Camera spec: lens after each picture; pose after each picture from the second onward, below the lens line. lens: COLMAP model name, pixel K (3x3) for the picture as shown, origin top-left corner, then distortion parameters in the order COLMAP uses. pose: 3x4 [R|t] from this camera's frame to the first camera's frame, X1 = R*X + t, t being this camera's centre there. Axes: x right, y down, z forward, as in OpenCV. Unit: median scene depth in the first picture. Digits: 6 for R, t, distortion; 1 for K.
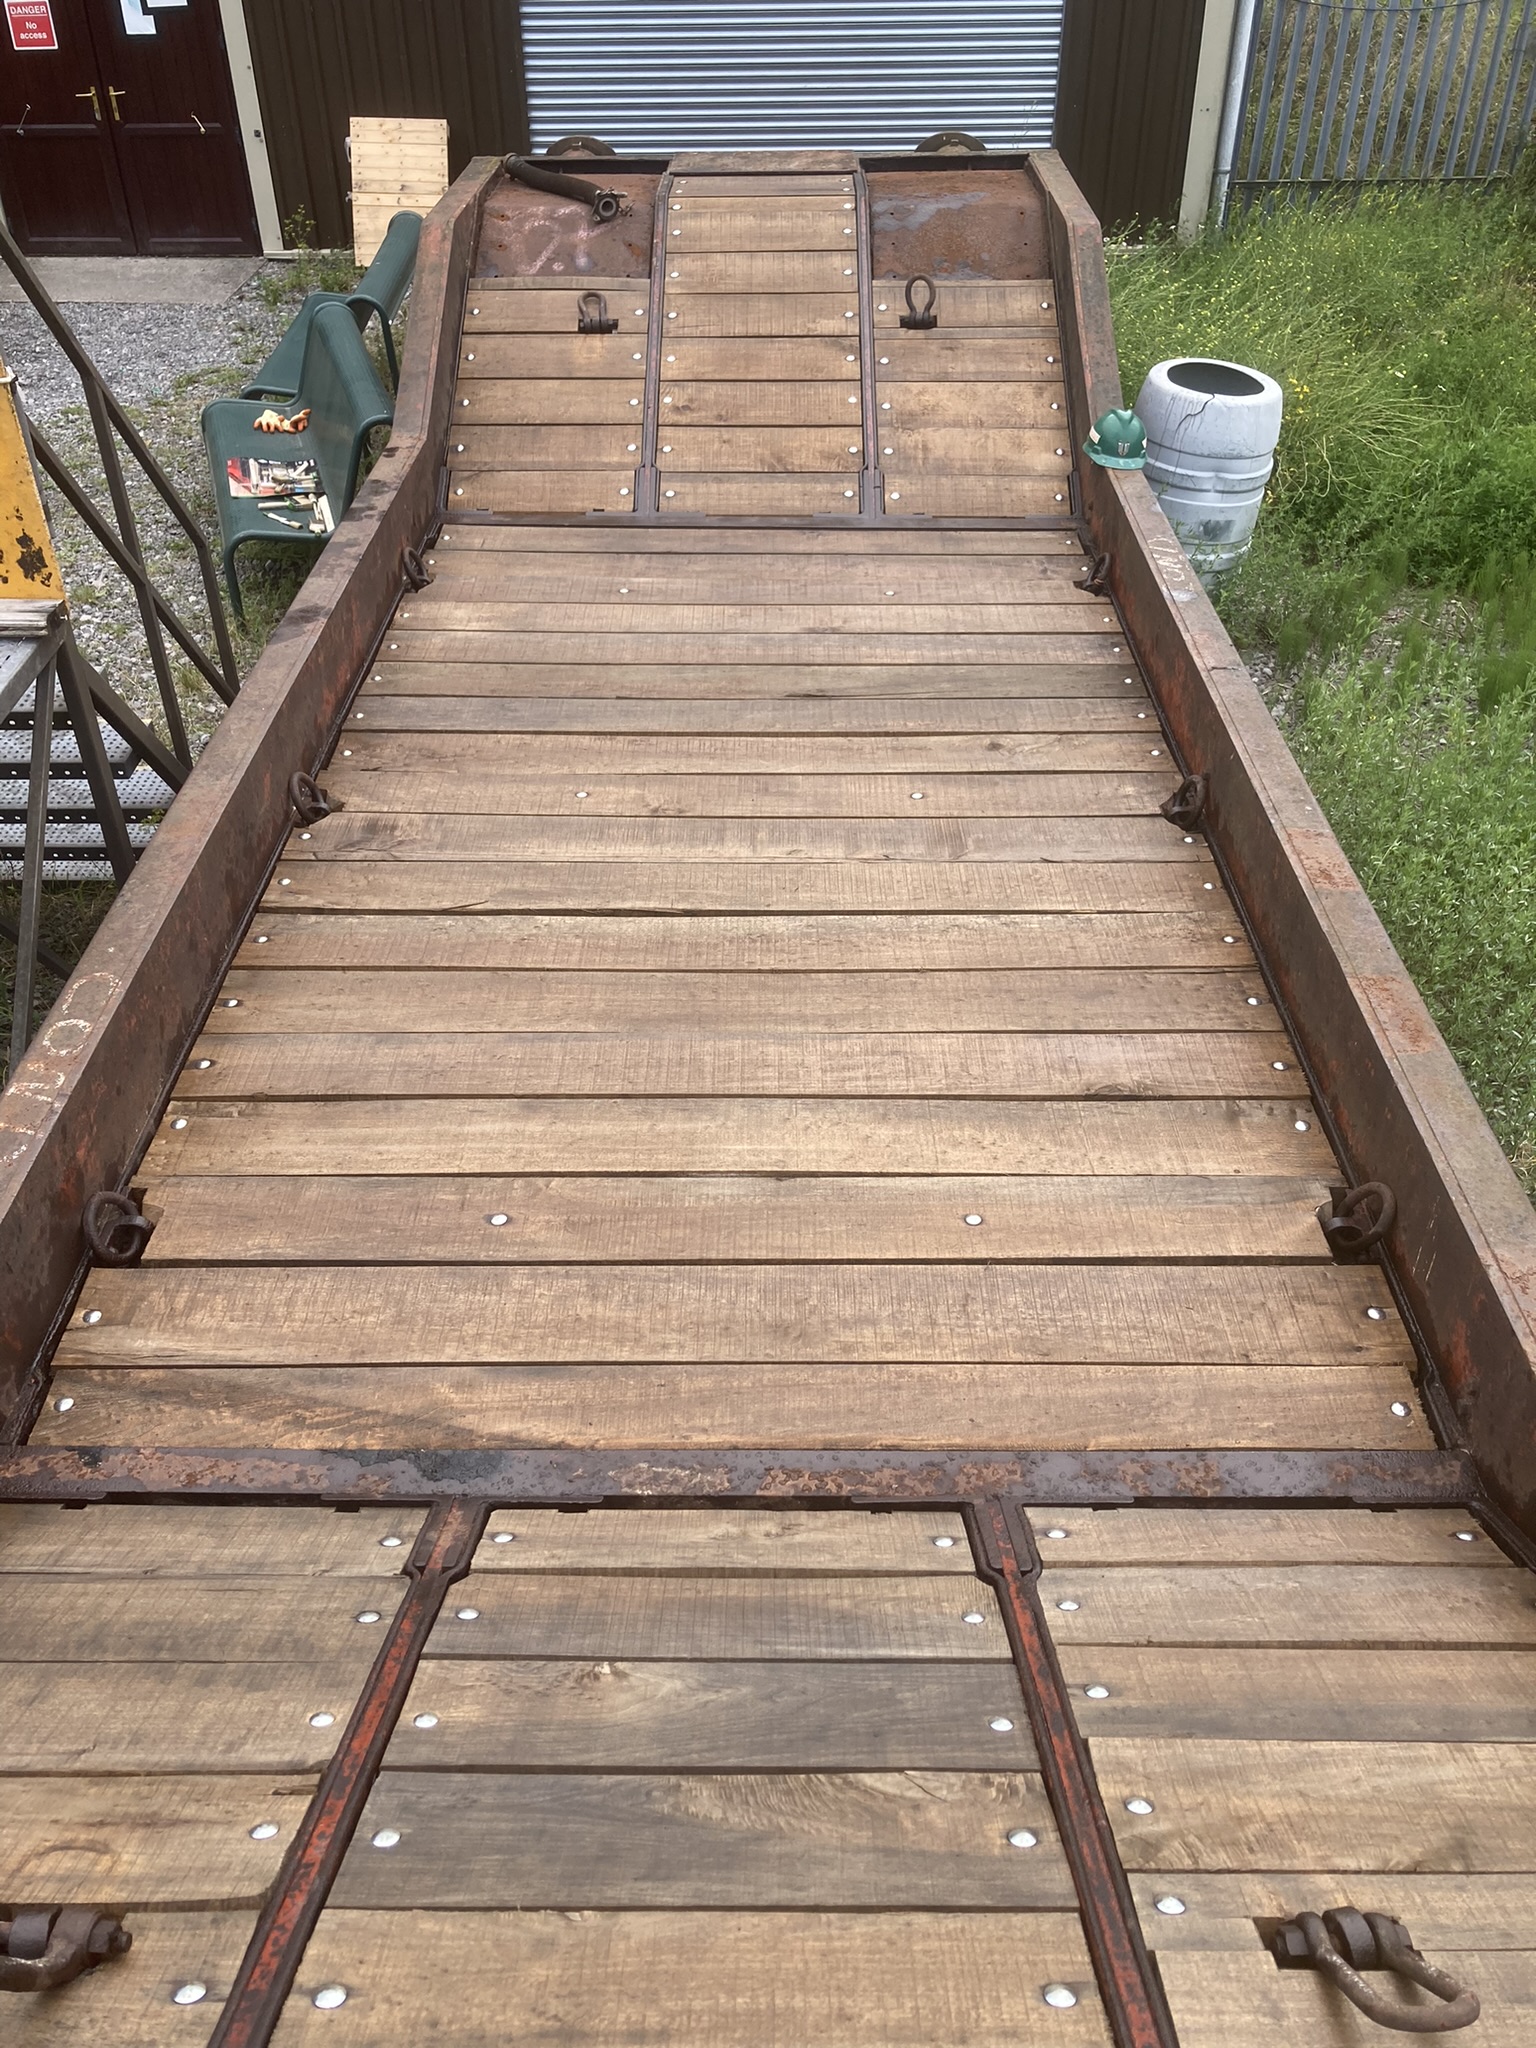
lens RADIAL K [[1664.9, 0, 768.0], [0, 1664.9, 1024.0], [0, 0, 1]] dist [0.003338, -0.009043]
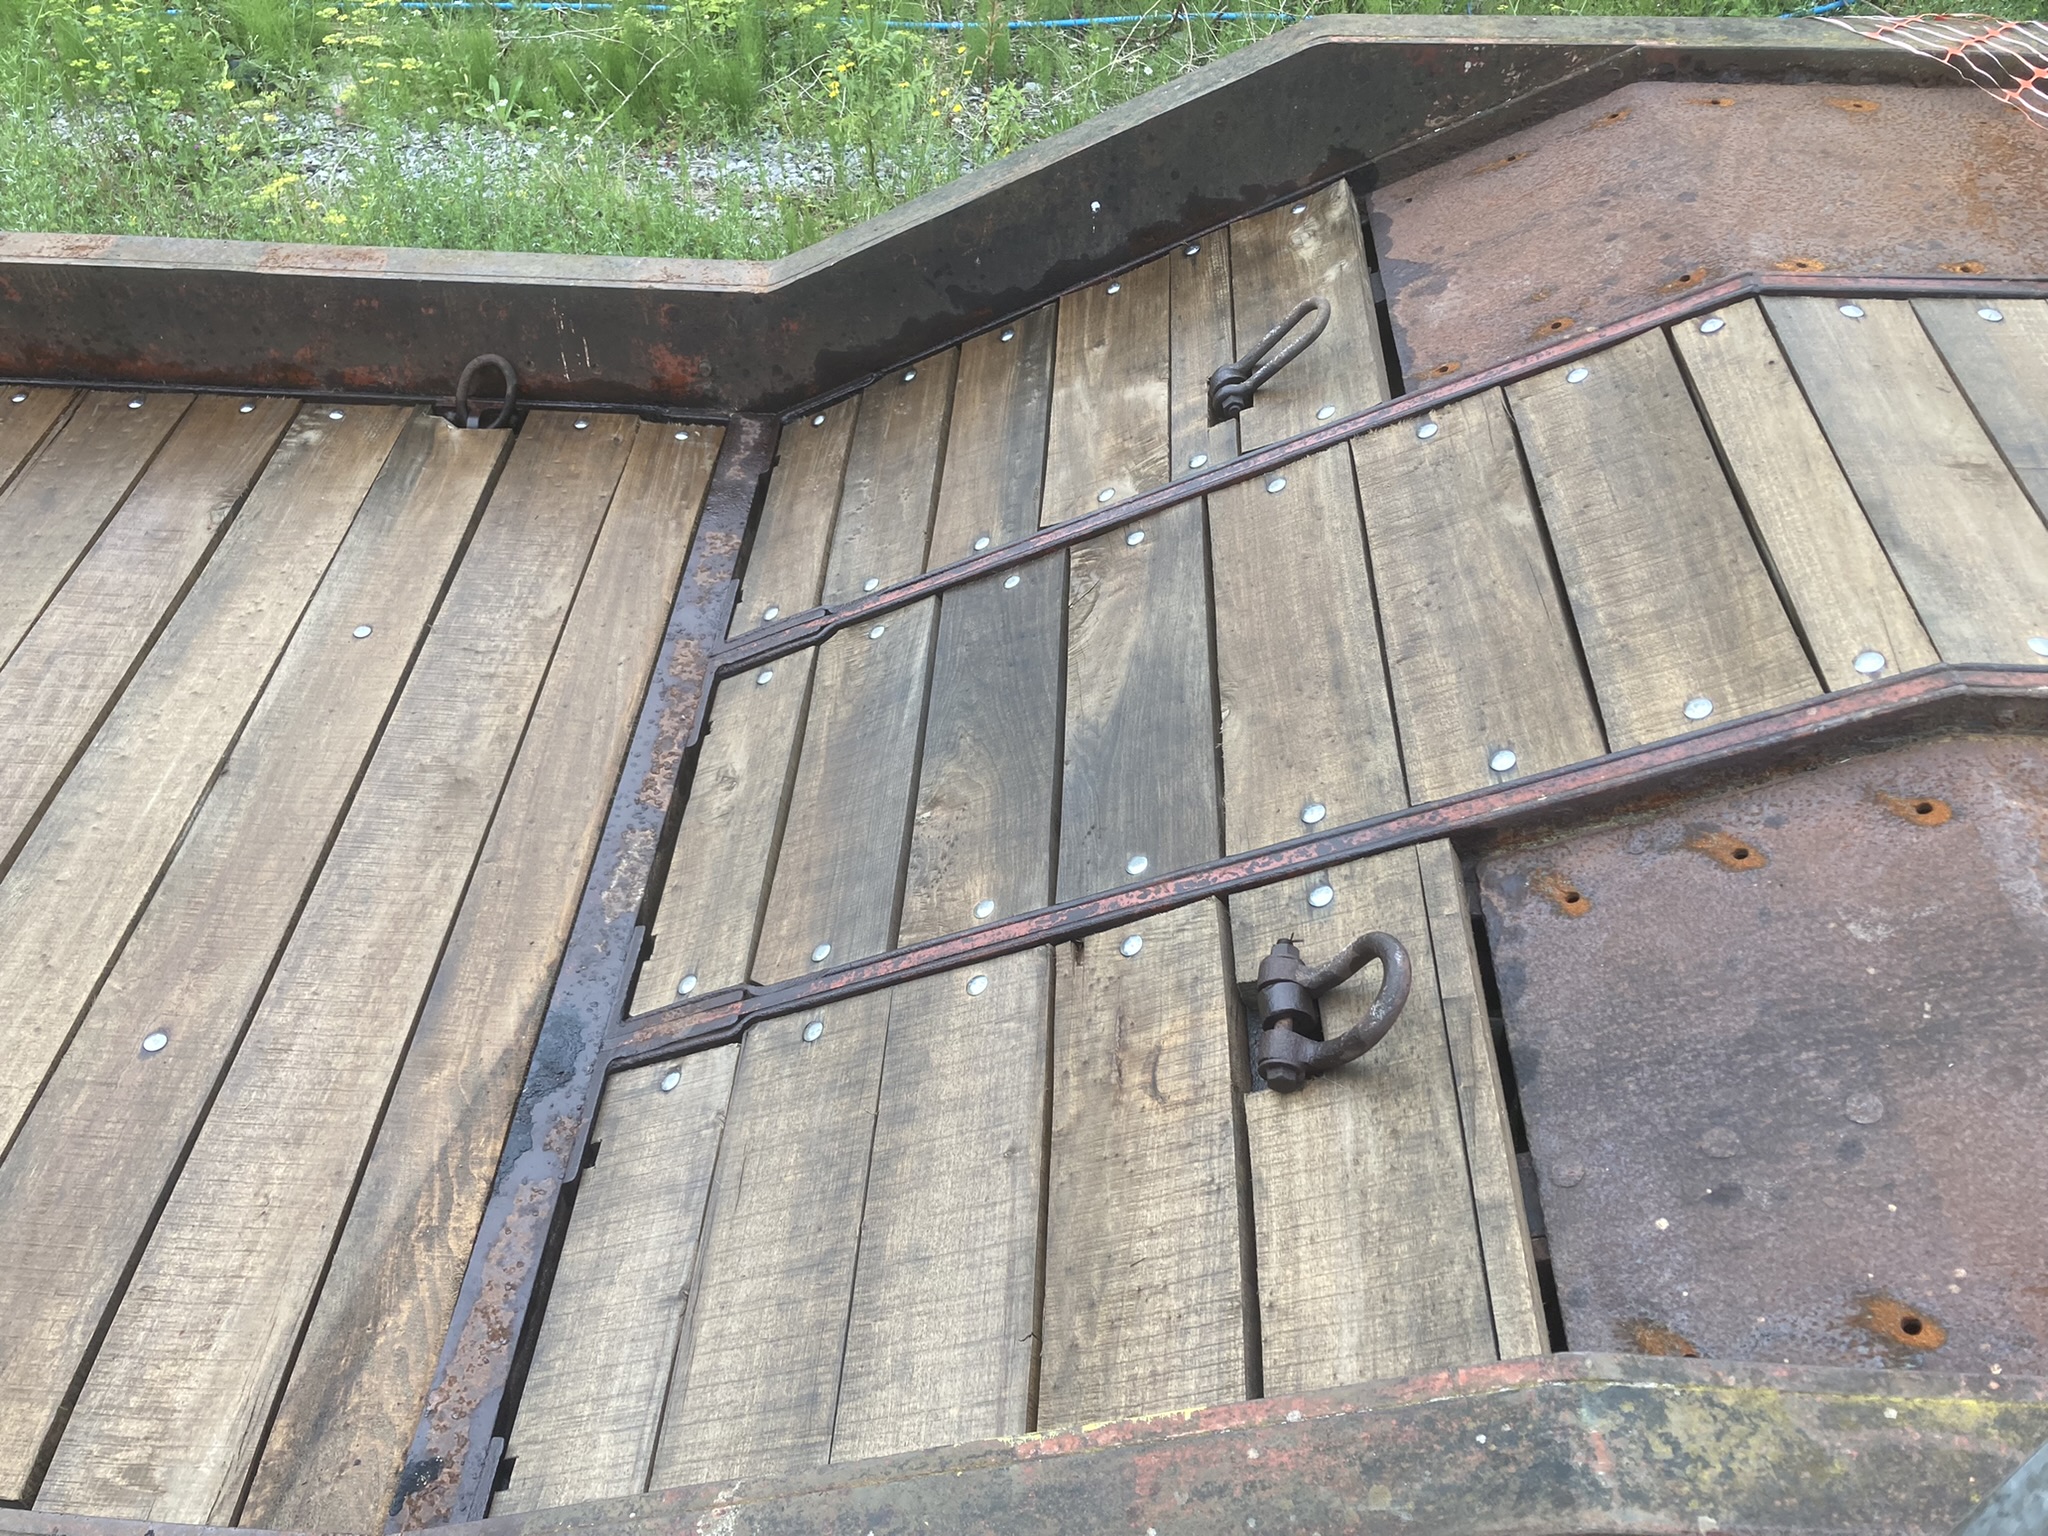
lens RADIAL K [[1664.9, 0, 1024.0], [0, 1664.9, 768.0], [0, 0, 1]] dist [0.003338, -0.009043]
pose [[0.058269, -0.713935, 0.697783, -0.646848], [0.591732, 0.587647, 0.551836, -0.155537], [-0.804026, 0.380746, 0.456700, 0.329304]]
